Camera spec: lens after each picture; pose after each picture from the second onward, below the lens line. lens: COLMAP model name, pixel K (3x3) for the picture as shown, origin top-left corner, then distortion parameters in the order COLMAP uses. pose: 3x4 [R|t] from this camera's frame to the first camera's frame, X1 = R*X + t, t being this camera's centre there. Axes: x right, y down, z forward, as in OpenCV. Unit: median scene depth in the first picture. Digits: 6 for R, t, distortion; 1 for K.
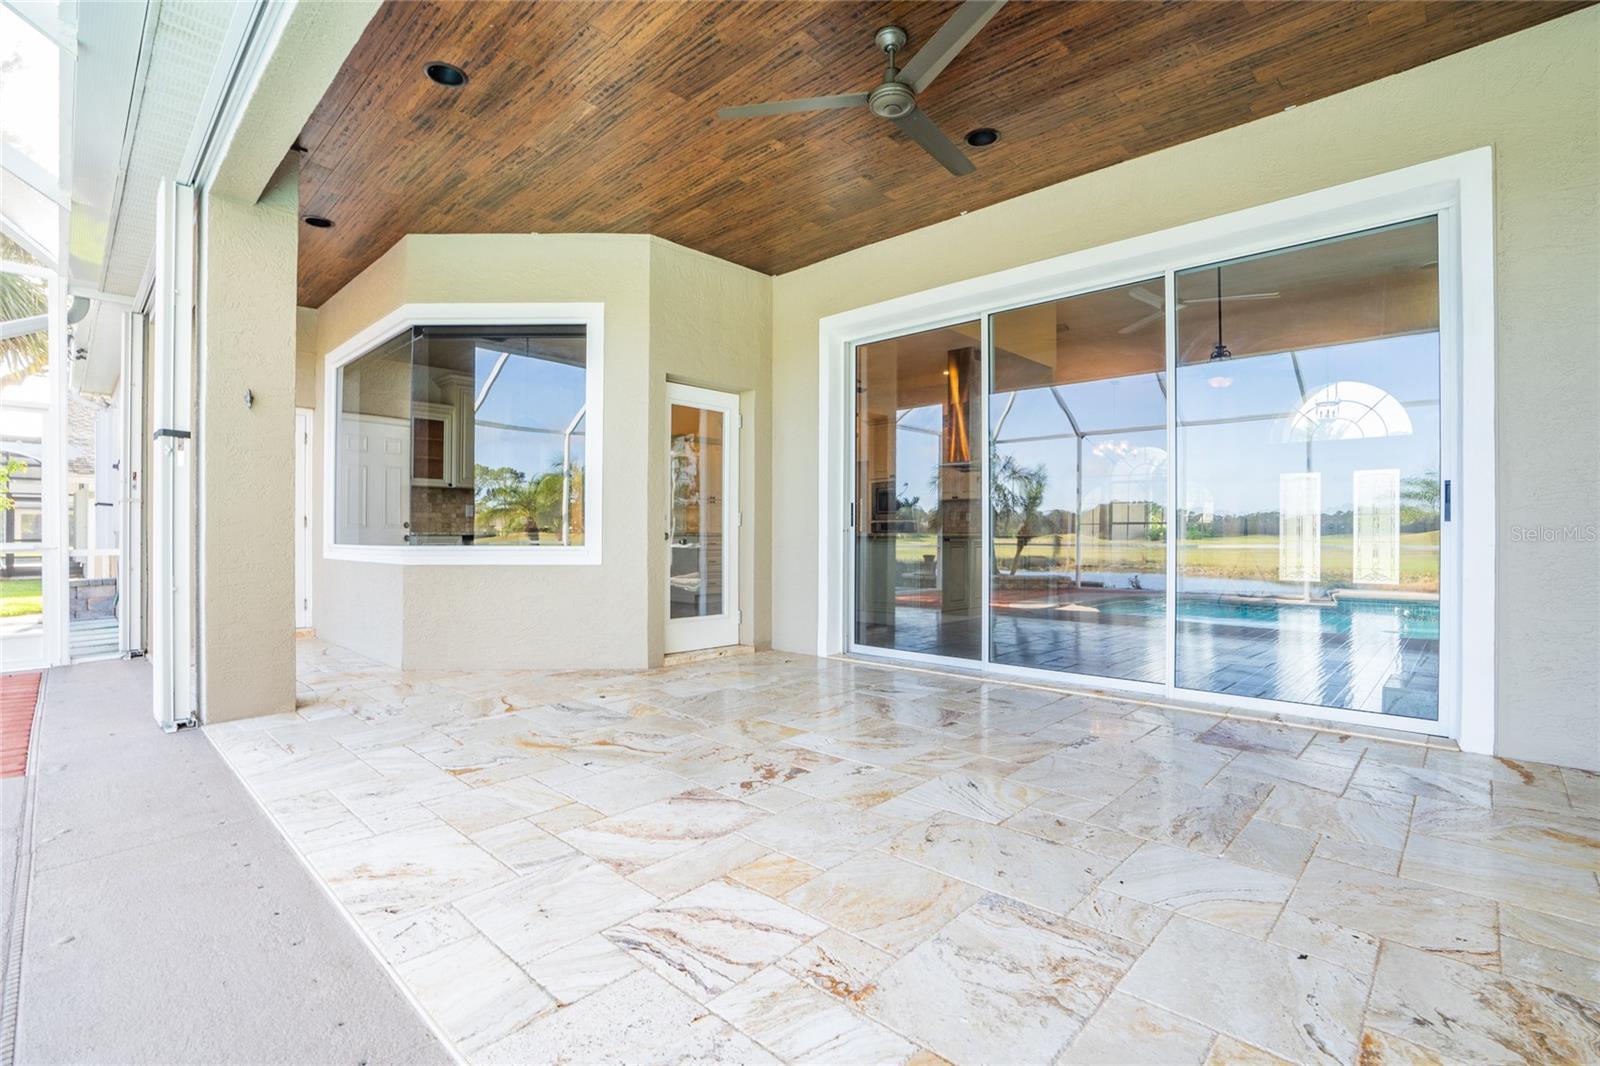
lens RADIAL K [[741.2, 0, 801.8], [0, 741.2, 535.6], [0, 0, 1]] dist [-0.064693, 0.025395]
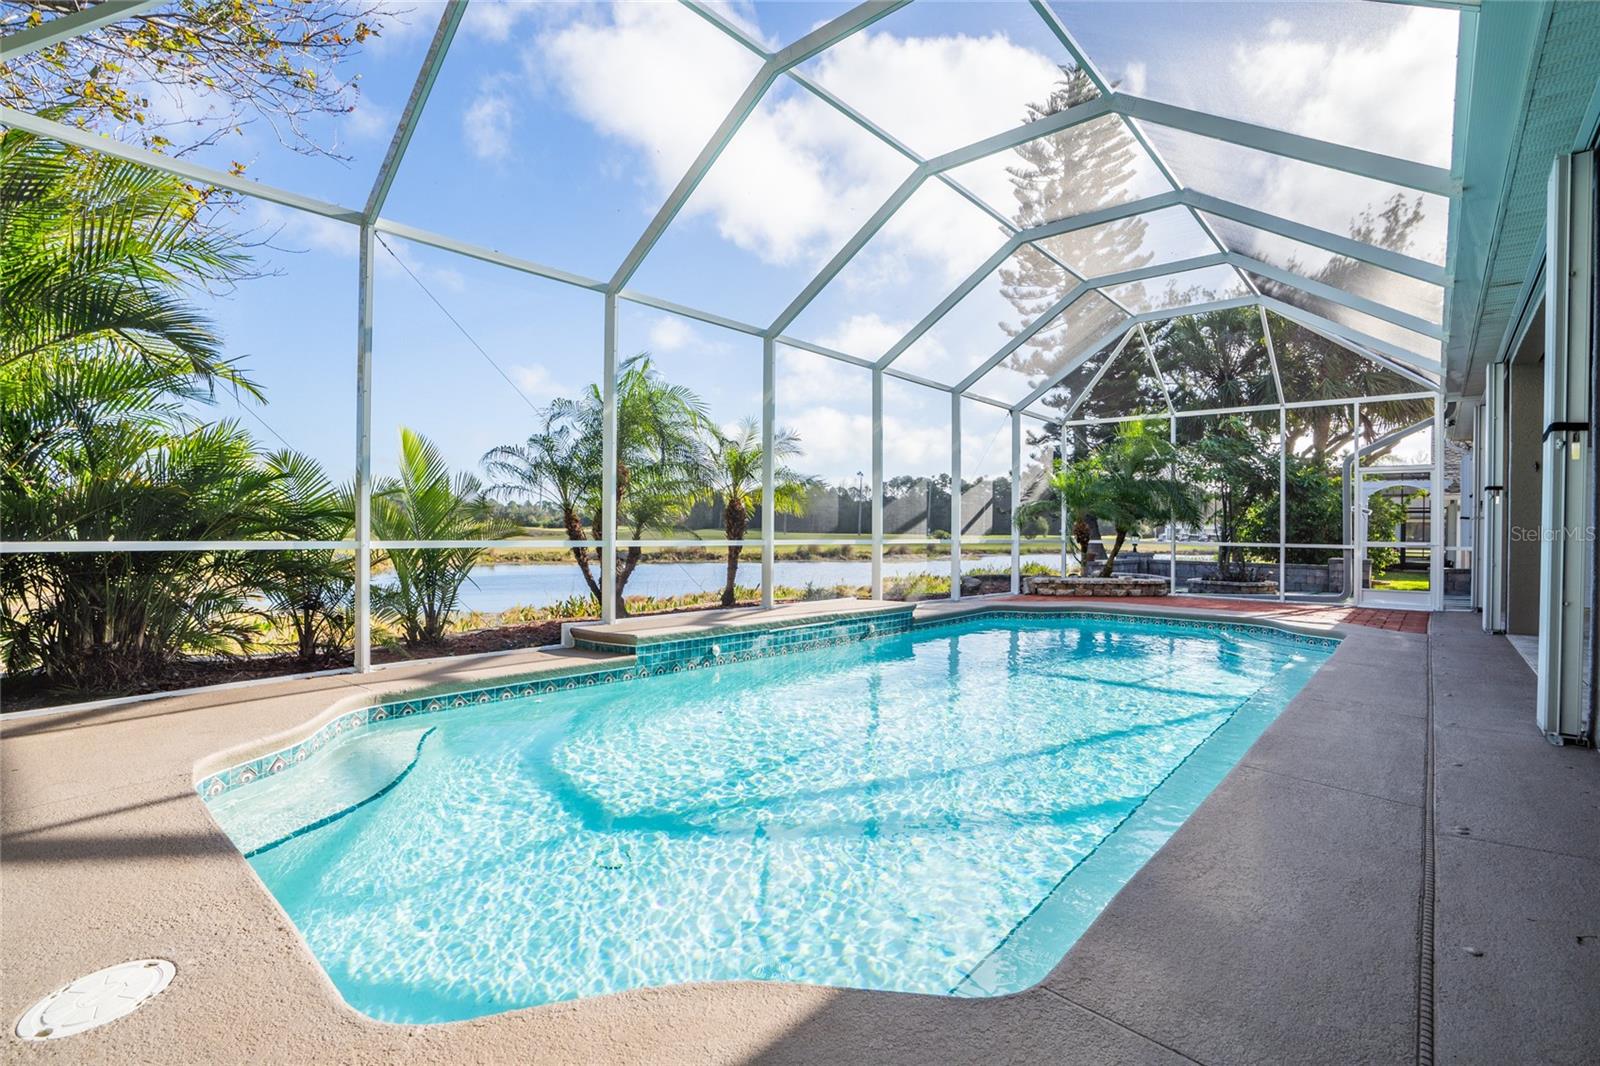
lens RADIAL K [[741.2, 0, 801.8], [0, 741.2, 535.6], [0, 0, 1]] dist [-0.064693, 0.025395]
pose [[0.039653, 0.003893, -0.999206, 1.178551], [-0.008976, 0.999953, 0.003540, 0.002076], [0.999173, 0.008828, 0.039686, -1.151267]]
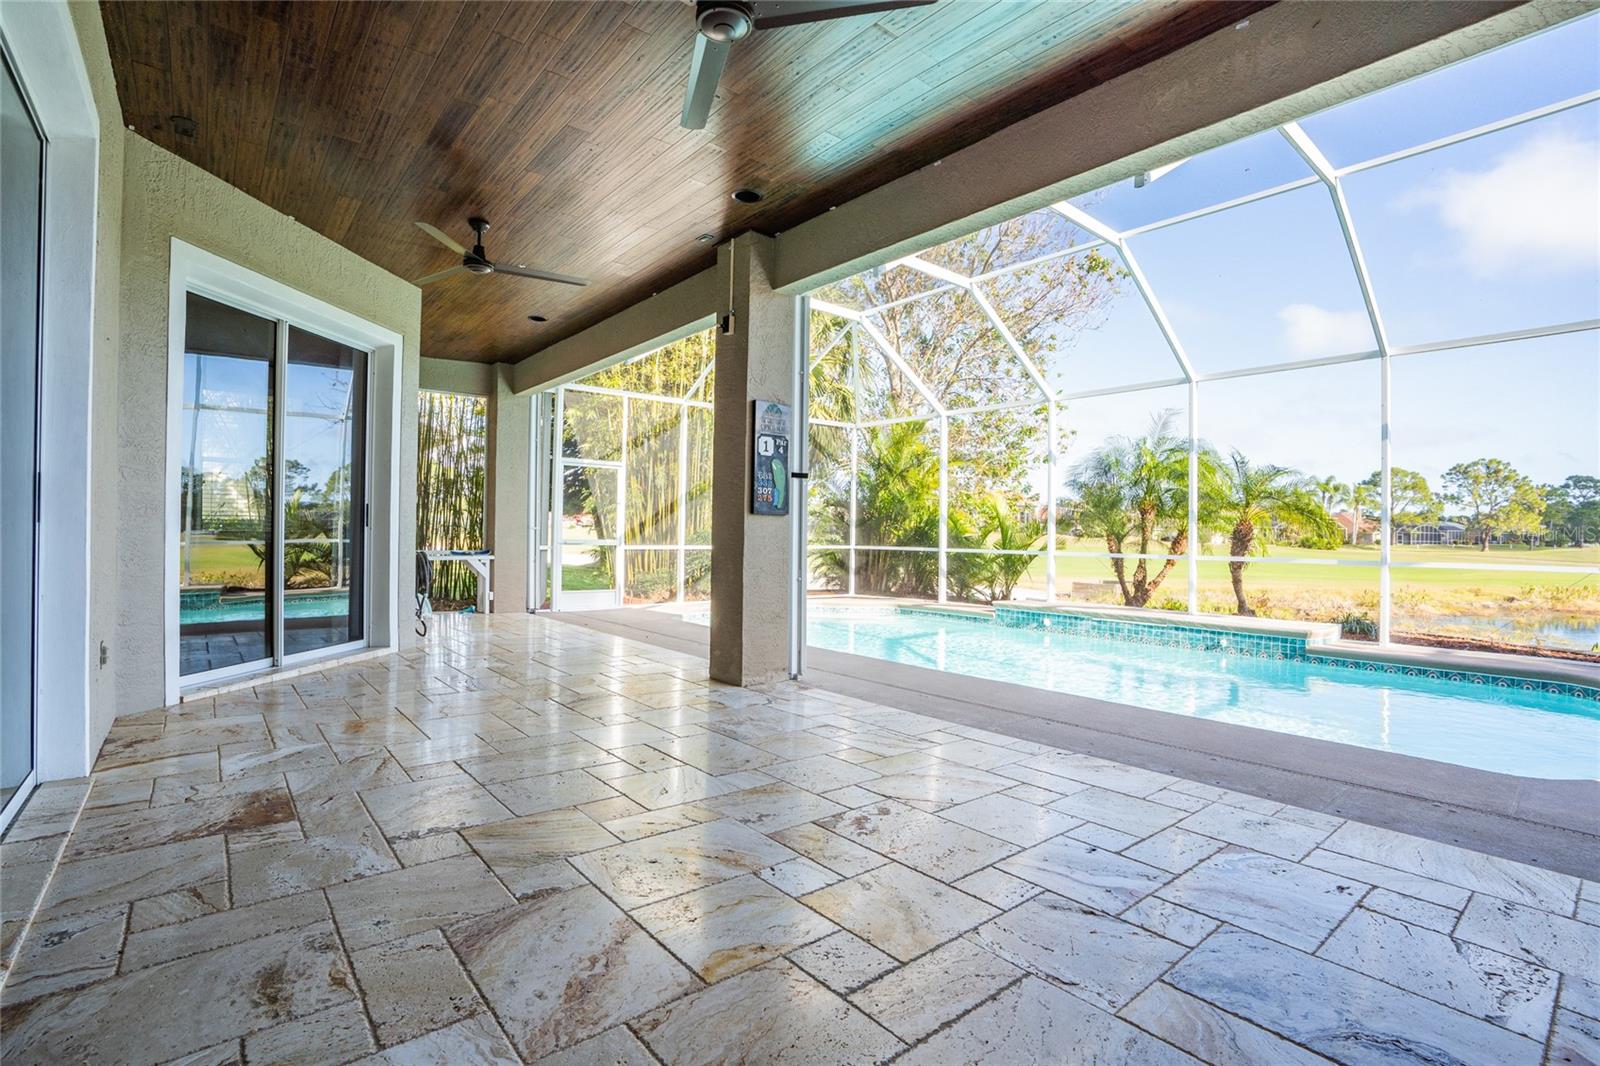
lens RADIAL K [[741.2, 0, 801.8], [0, 741.2, 535.6], [0, 0, 1]] dist [-0.064693, 0.025395]
pose [[-0.993827, -0.015688, 0.109829, -0.054752], [-0.015752, 0.999876, 0.000287, -0.017871], [-0.109820, -0.001445, -0.993950, 1.590211]]
